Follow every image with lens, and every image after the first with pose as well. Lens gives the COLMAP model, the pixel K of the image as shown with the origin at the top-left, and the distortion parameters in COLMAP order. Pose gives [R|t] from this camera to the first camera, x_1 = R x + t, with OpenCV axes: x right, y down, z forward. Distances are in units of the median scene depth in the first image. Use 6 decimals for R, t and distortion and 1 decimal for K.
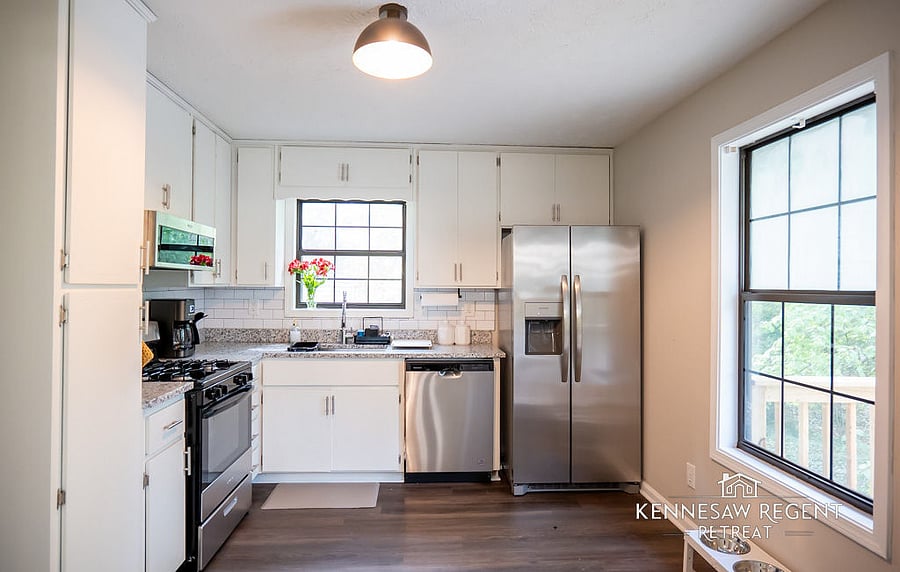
lens RADIAL K [[548.6, 0, 450.0], [0, 548.6, 286.0], [0, 0, 1]] dist [-0.002714, 0.000293]
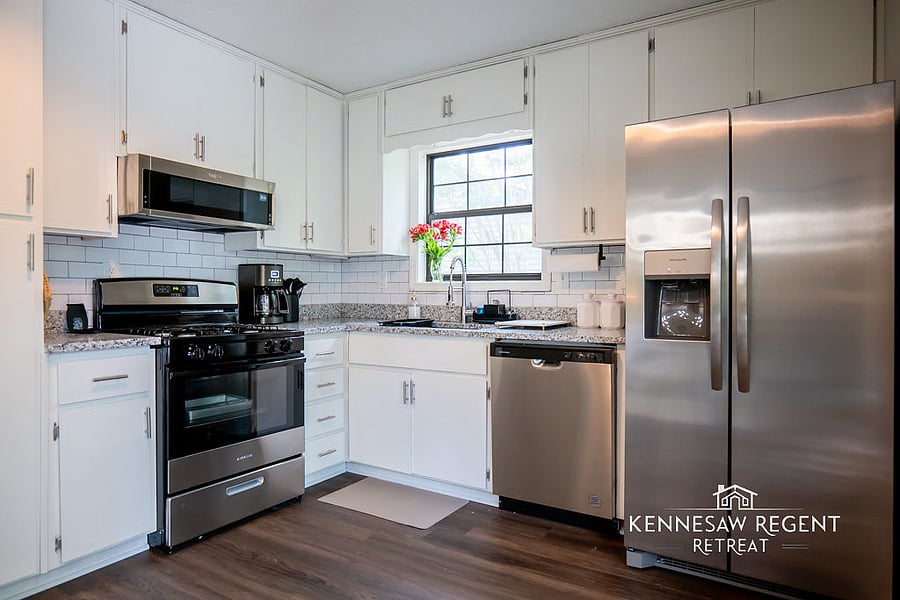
lens RADIAL K [[561.3, 0, 450.0], [0, 561.3, 300.0], [0, 0, 1]] dist [-0.003584, 0.000717]
pose [[0.811868, 0.000027, -0.583841, 0.284398], [0.005104, 0.999961, 0.007144, 0.068092], [0.583819, -0.008780, 0.811837, 0.328310]]
